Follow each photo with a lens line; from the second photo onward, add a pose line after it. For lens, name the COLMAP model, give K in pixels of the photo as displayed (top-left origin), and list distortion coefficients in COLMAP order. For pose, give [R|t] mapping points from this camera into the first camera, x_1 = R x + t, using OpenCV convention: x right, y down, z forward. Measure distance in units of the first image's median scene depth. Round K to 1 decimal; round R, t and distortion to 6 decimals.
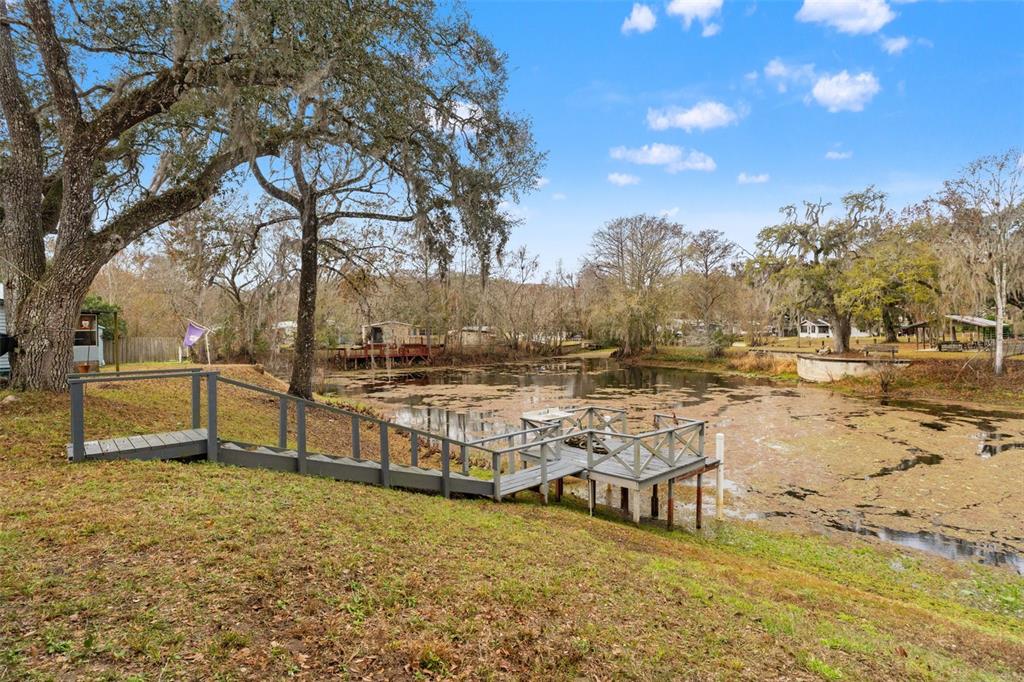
lens RADIAL K [[546.2, 0, 516.2], [0, 546.2, 342.1], [0, 0, 1]] dist [0.000487, 0.000628]
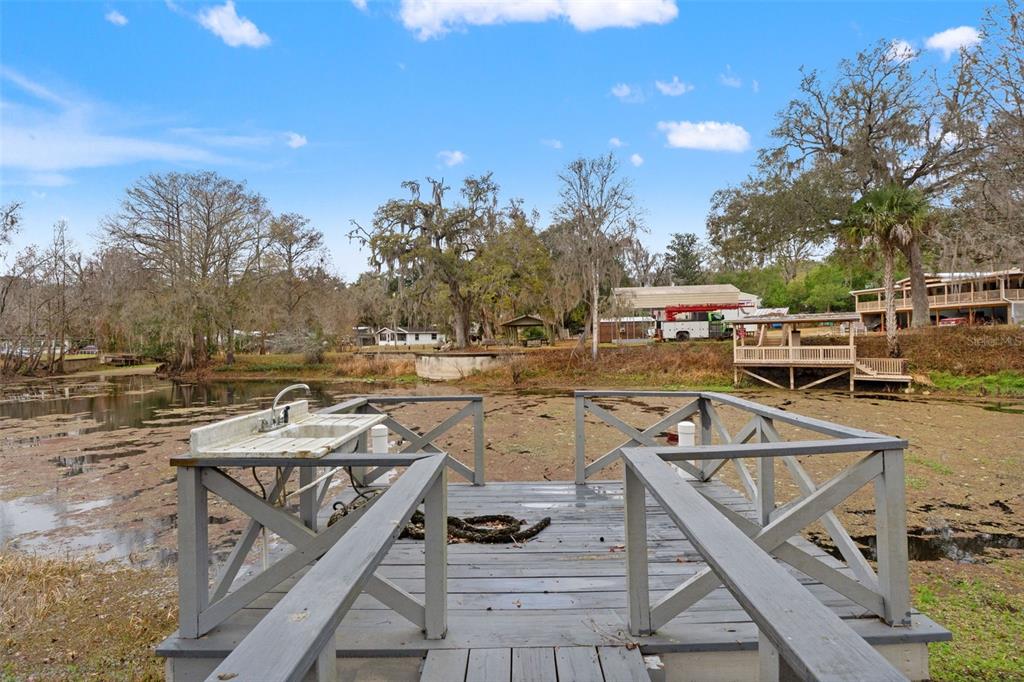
lens RADIAL K [[546.2, 0, 516.2], [0, 546.2, 342.1], [0, 0, 1]] dist [0.000487, 0.000628]
pose [[0.693906, -0.004149, 0.720053, -0.015112], [0.036086, 0.998927, -0.029020, 0.035289], [-0.719161, 0.046121, 0.693312, 0.250725]]
